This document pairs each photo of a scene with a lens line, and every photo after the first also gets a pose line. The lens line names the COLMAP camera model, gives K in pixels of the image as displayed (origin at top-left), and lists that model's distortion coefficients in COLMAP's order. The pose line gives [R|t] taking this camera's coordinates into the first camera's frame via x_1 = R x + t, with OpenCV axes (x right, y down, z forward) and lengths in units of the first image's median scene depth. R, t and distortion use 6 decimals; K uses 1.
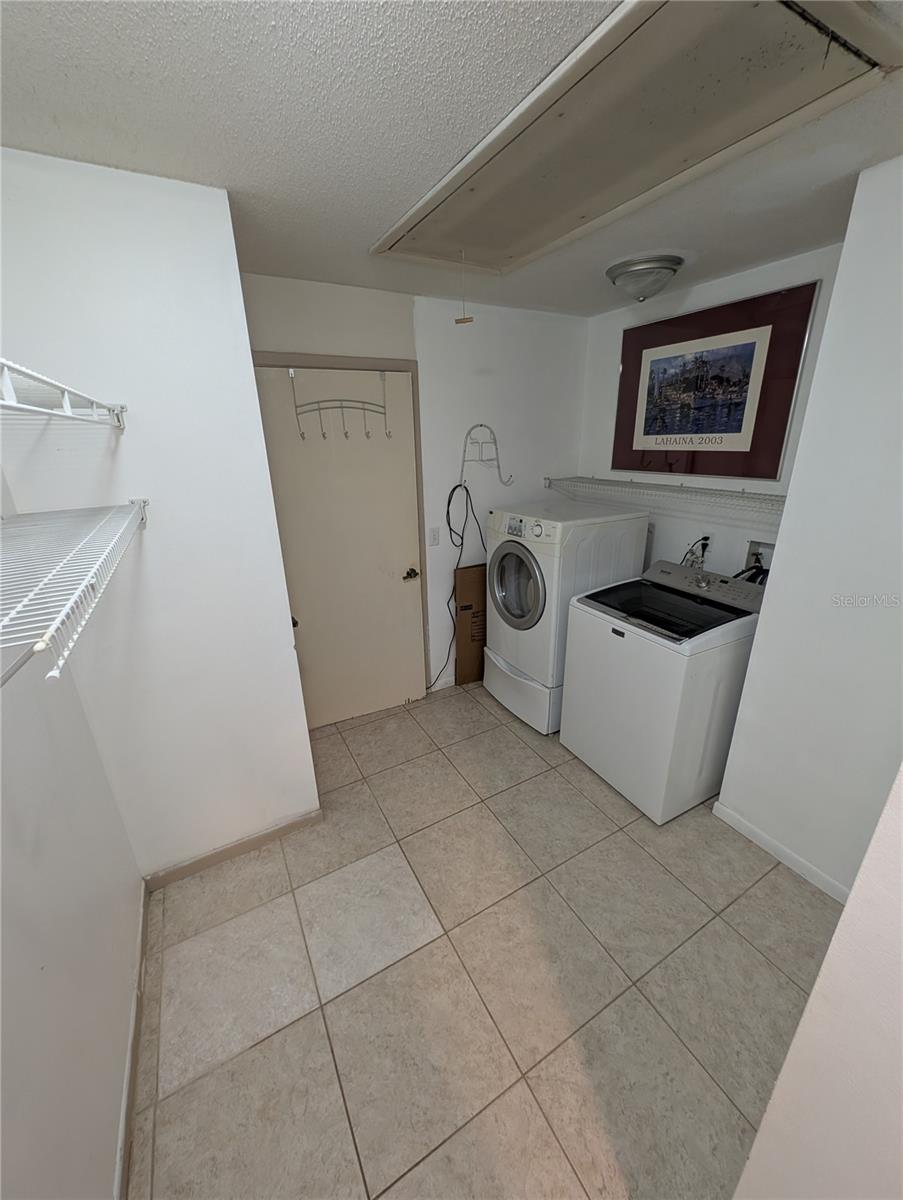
lens RADIAL K [[452.8, 0, 450.8], [0, 452.8, 596.9], [0, 0, 1]] dist [0.007851, -0.003506]
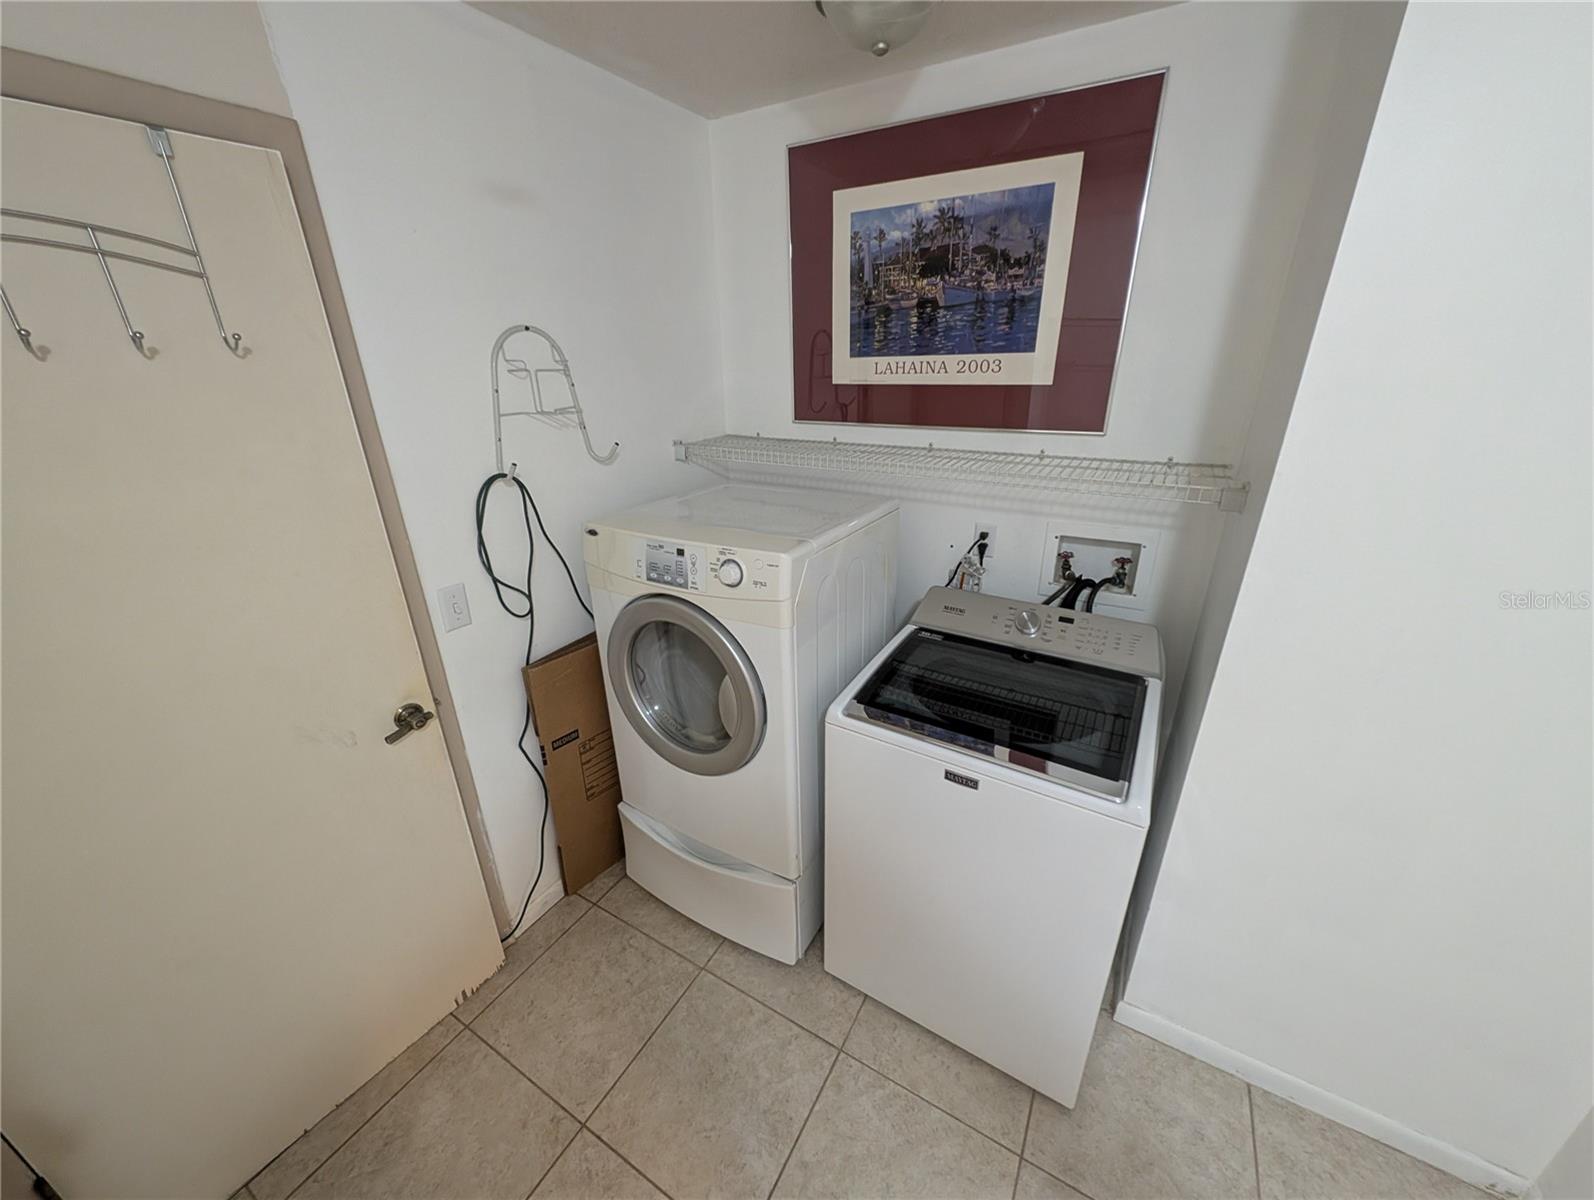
lens RADIAL K [[601.5, 0, 794.8], [0, 601.5, 603.7], [0, 0, 1]] dist [0.007851, -0.003506]
pose [[0.863043, -0.183716, 0.470537, -0.030224], [0.166543, 0.982920, 0.078302, -0.139615], [-0.476886, 0.010787, 0.878899, 0.420403]]
